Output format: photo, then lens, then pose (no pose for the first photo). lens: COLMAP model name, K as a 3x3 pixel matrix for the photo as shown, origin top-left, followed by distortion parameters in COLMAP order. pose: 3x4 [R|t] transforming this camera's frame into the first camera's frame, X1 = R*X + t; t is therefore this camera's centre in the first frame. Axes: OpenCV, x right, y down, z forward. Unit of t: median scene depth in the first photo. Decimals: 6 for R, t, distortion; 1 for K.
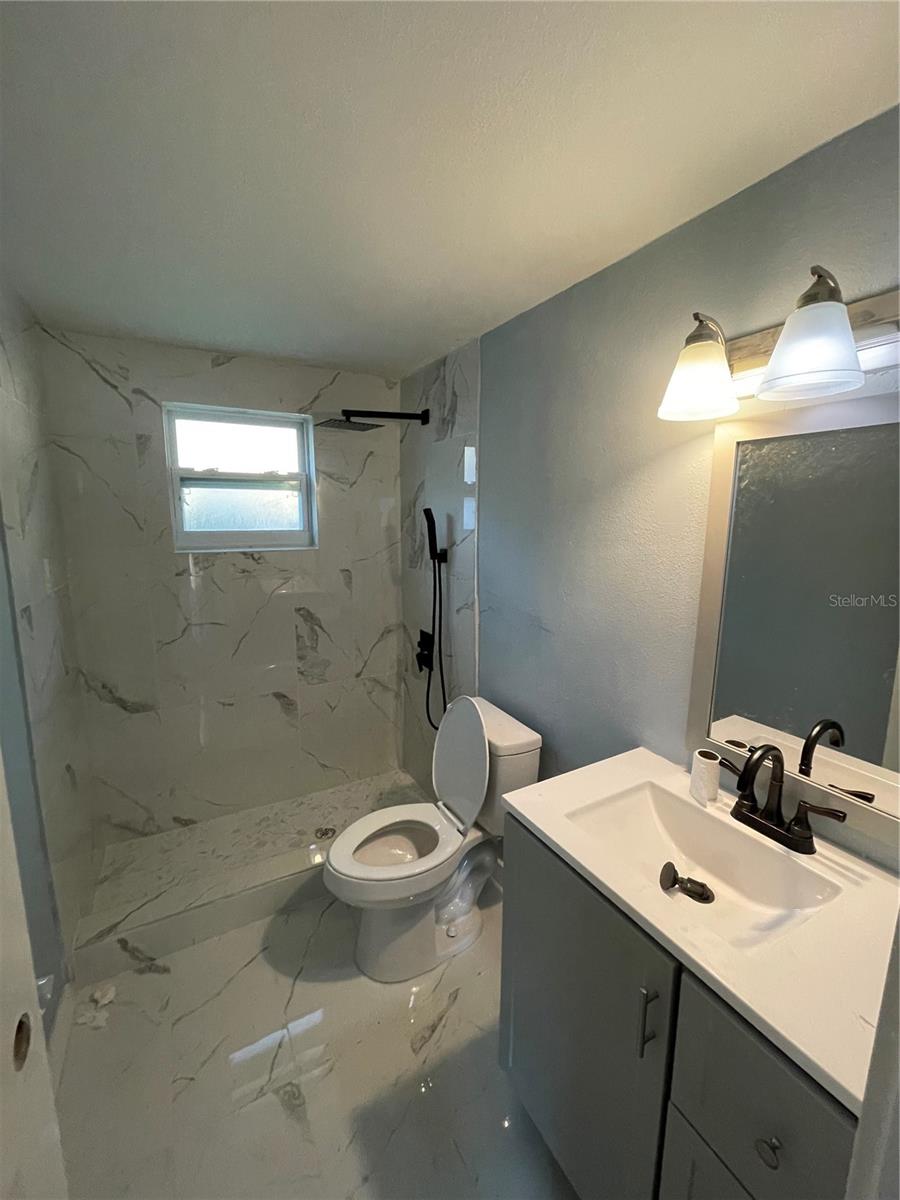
lens RADIAL K [[486.7, 0, 452.7], [0, 486.7, 601.1], [0, 0, 1]] dist [-0.002885, 0.001221]
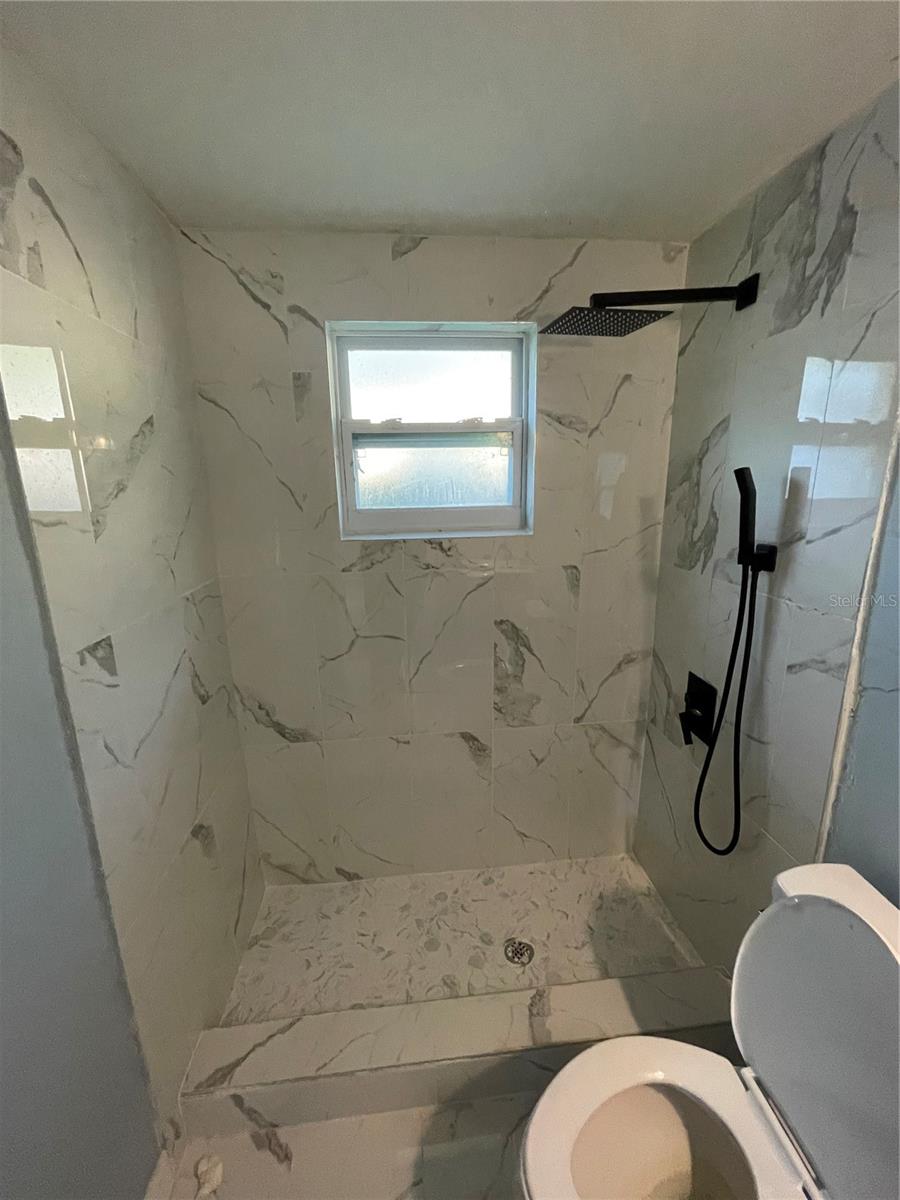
lens RADIAL K [[486.7, 0, 453.2], [0, 486.7, 598.3], [0, 0, 1]] dist [-0.002885, 0.001221]
pose [[0.916179, 0.076377, -0.393424, -0.118582], [-0.046491, 0.995300, 0.084955, -0.078452], [0.398064, -0.059543, 0.915423, 0.376178]]
